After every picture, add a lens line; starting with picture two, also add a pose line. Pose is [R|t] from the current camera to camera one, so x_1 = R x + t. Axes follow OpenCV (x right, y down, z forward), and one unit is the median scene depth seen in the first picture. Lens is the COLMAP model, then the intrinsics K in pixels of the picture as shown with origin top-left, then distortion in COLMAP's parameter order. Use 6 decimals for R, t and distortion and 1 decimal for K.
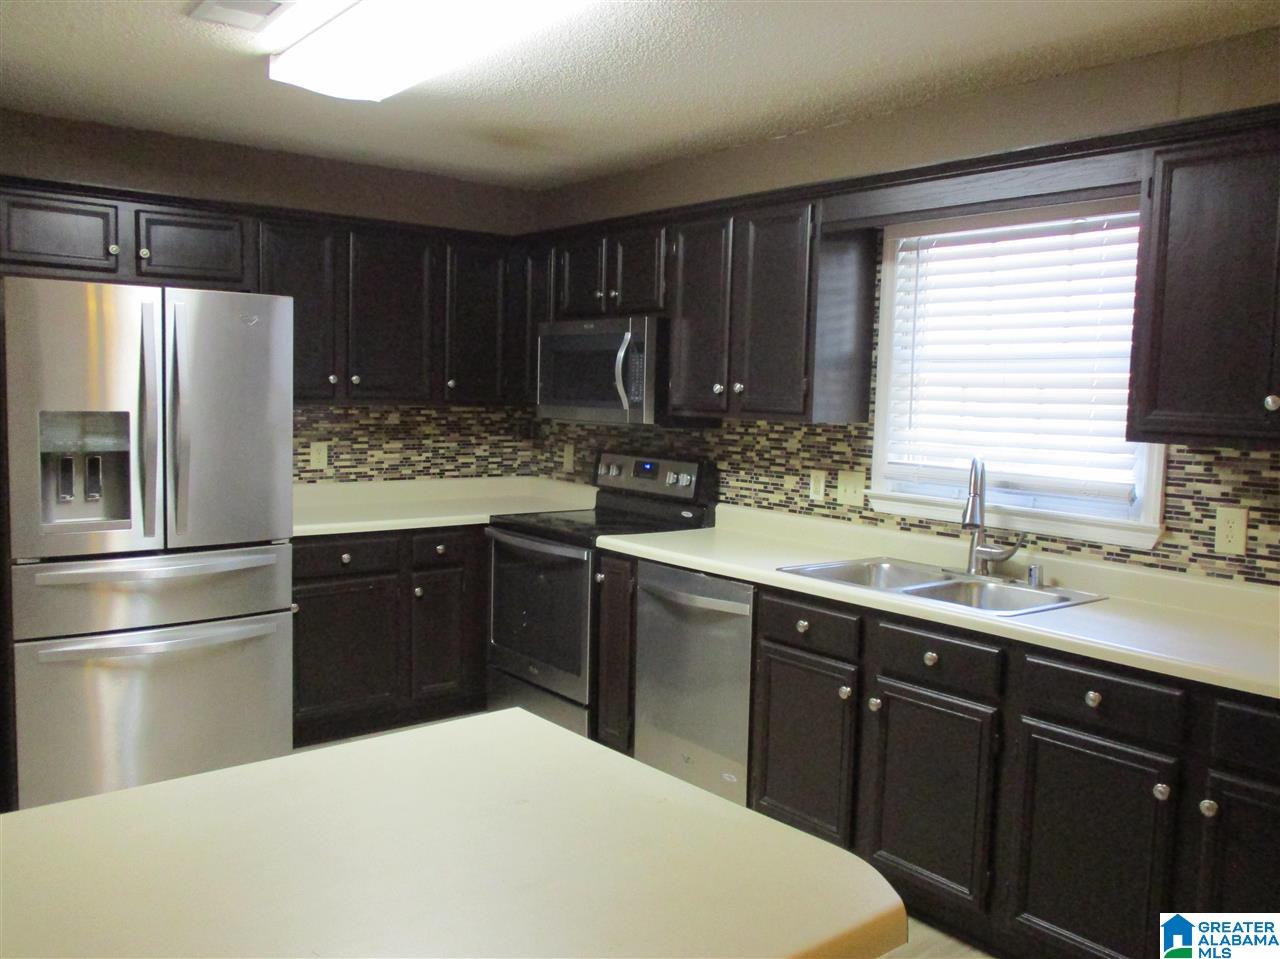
lens RADIAL K [[1075.9, 0, 636.6], [0, 1075.9, 483.1], [0, 0, 1]] dist [-0.027849, 0.025810]
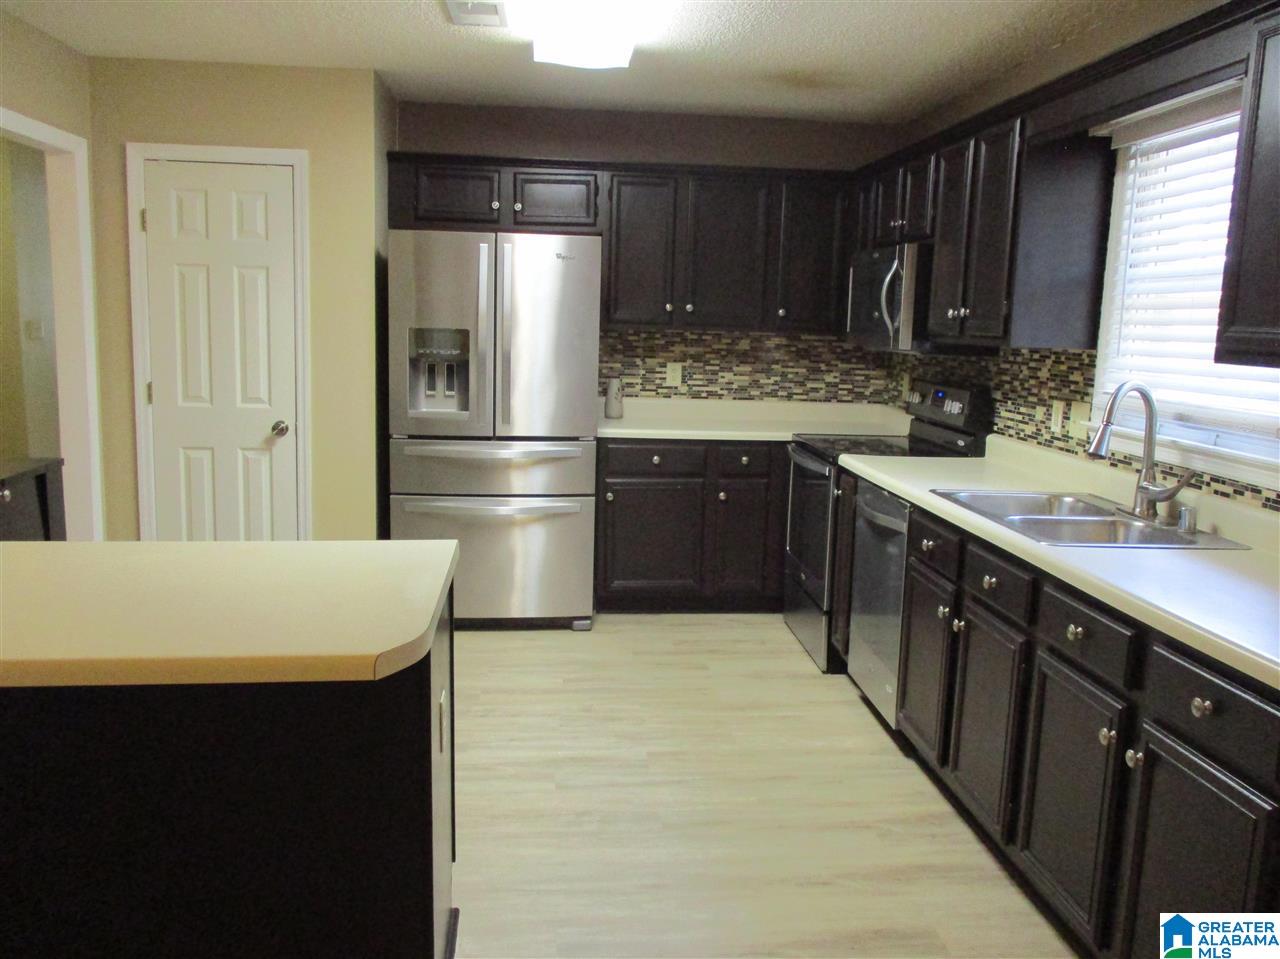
lens RADIAL K [[1075.9, 0, 638.3], [0, 1075.9, 477.8], [0, 0, 1]] dist [-0.027849, 0.025810]
pose [[0.835347, 0.082354, -0.543519, 0.358019], [-0.057637, 0.996386, 0.062388, 0.017416], [0.546693, -0.020789, 0.837075, 0.003327]]
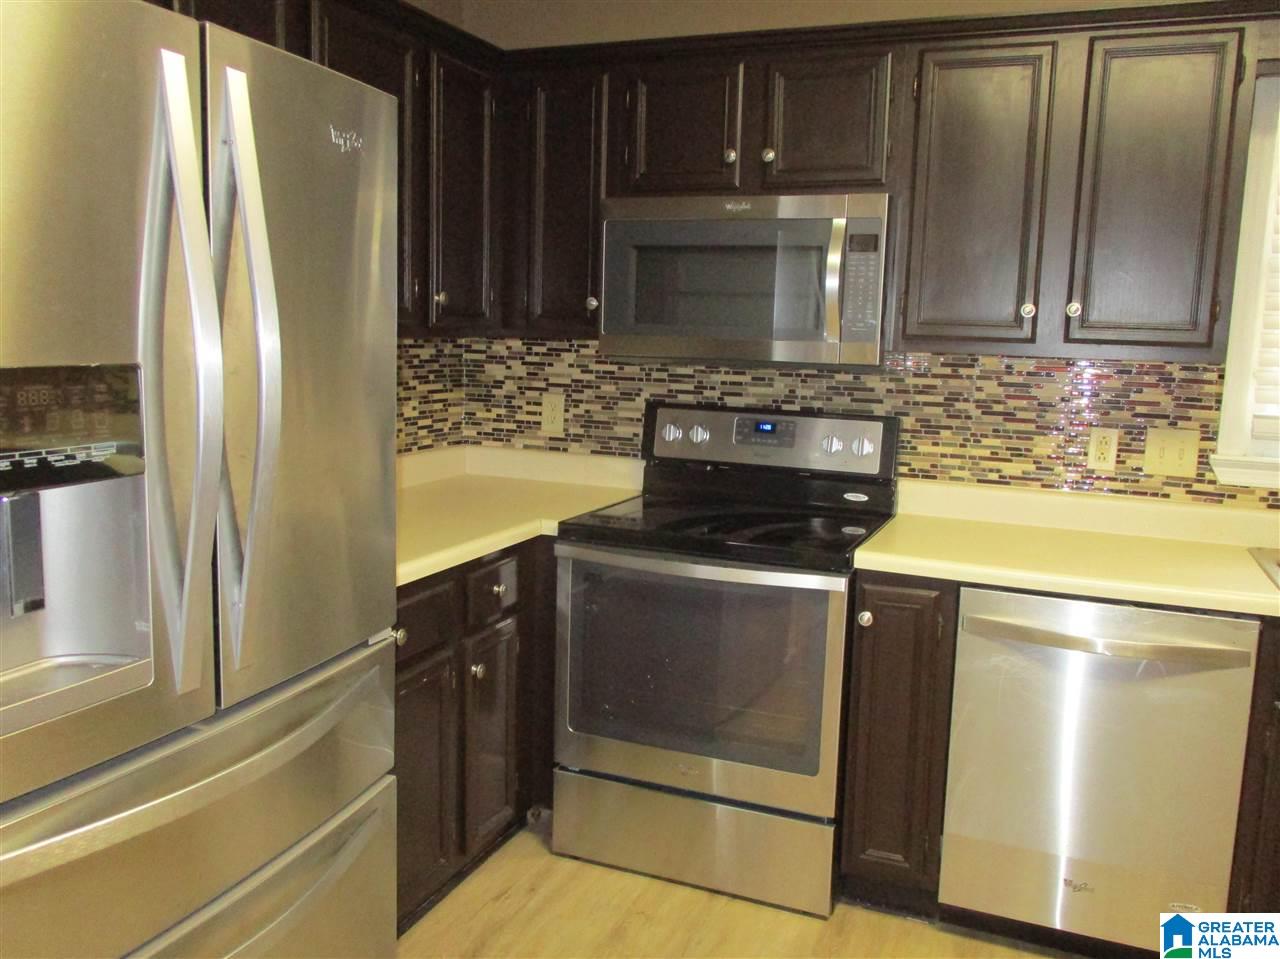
lens RADIAL K [[1075.9, 0, 635.9], [0, 1075.9, 484.4], [0, 0, 1]] dist [-0.027849, 0.025810]
pose [[0.875207, -0.075016, 0.477896, -0.417206], [0.037997, 0.995511, 0.086679, -0.045180], [-0.482253, -0.057703, 0.874129, 0.501768]]
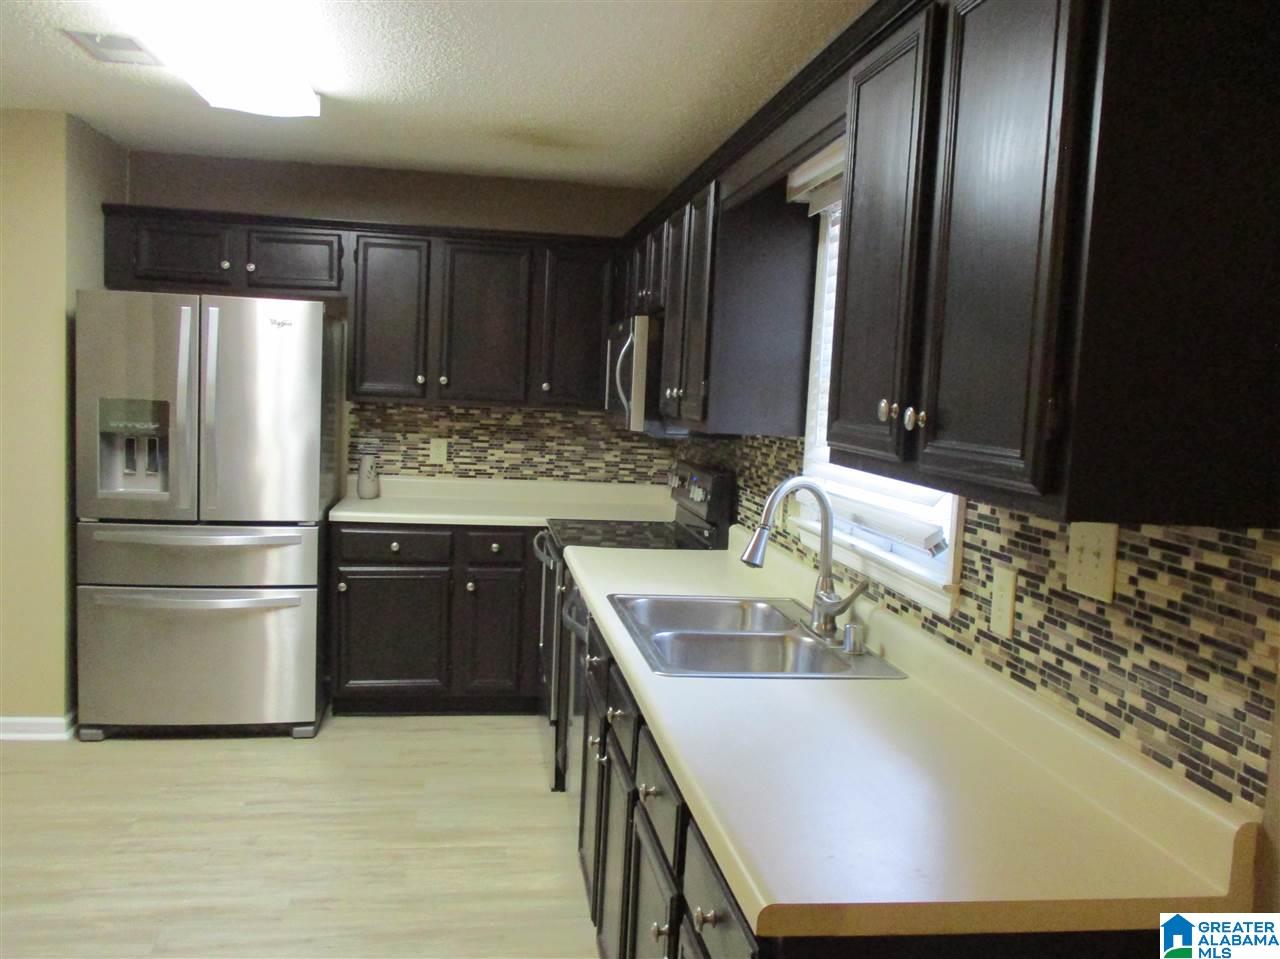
lens RADIAL K [[1075.9, 0, 641.6], [0, 1075.9, 476.2], [0, 0, 1]] dist [-0.027849, 0.025810]
pose [[0.870573, 0.057593, -0.488658, 0.463089], [-0.068363, 0.997652, -0.004209, -0.011944], [0.487268, 0.037070, 0.872465, 0.189050]]
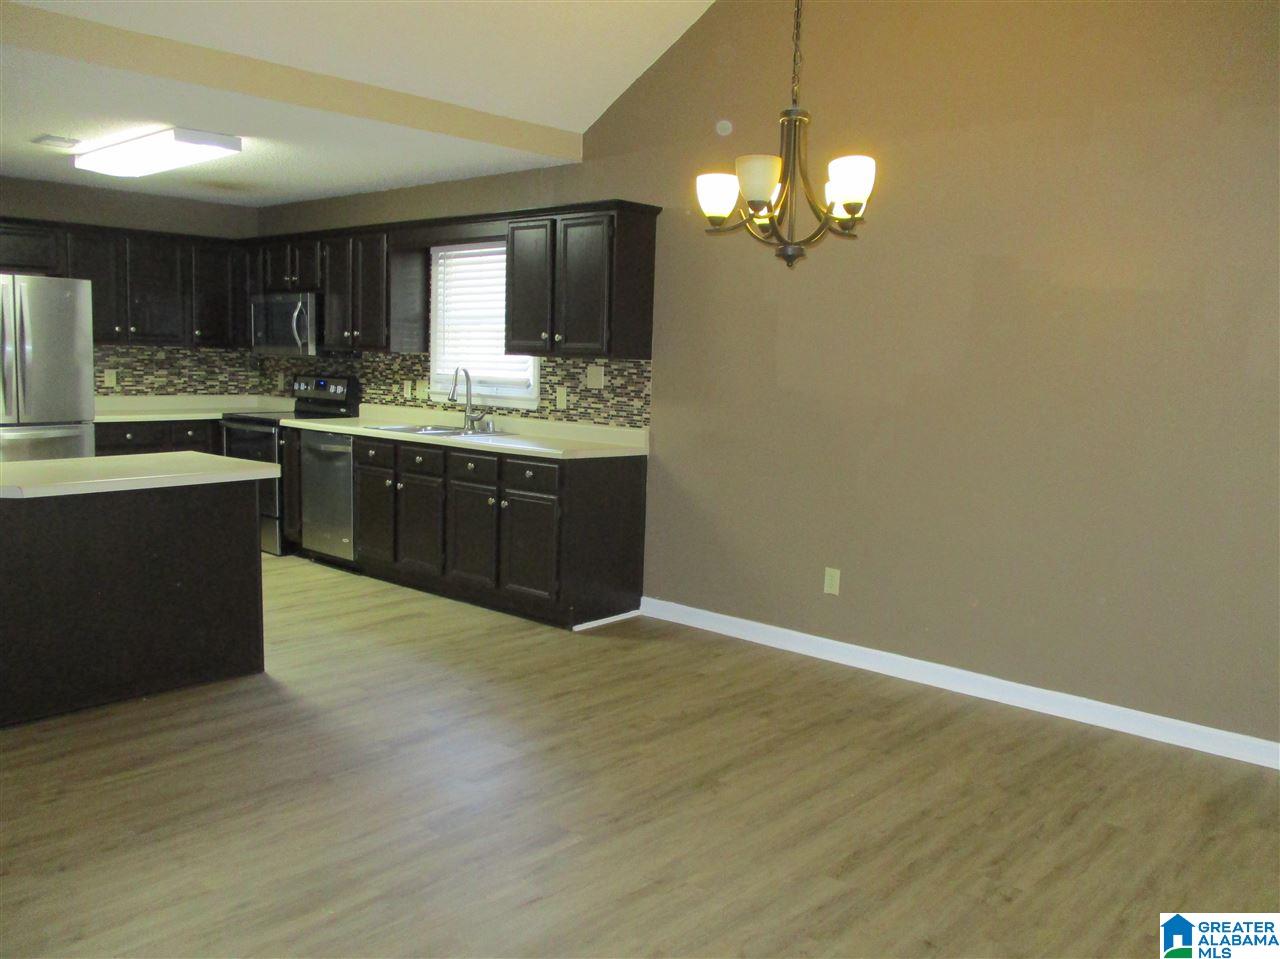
lens RADIAL K [[1075.9, 0, 641.7], [0, 1075.9, 477.2], [0, 0, 1]] dist [-0.027849, 0.025810]
pose [[0.985736, -0.017923, 0.167339, 0.236998], [0.013244, 0.999491, 0.029031, 0.096319], [-0.167775, -0.026401, 0.985472, -0.779456]]
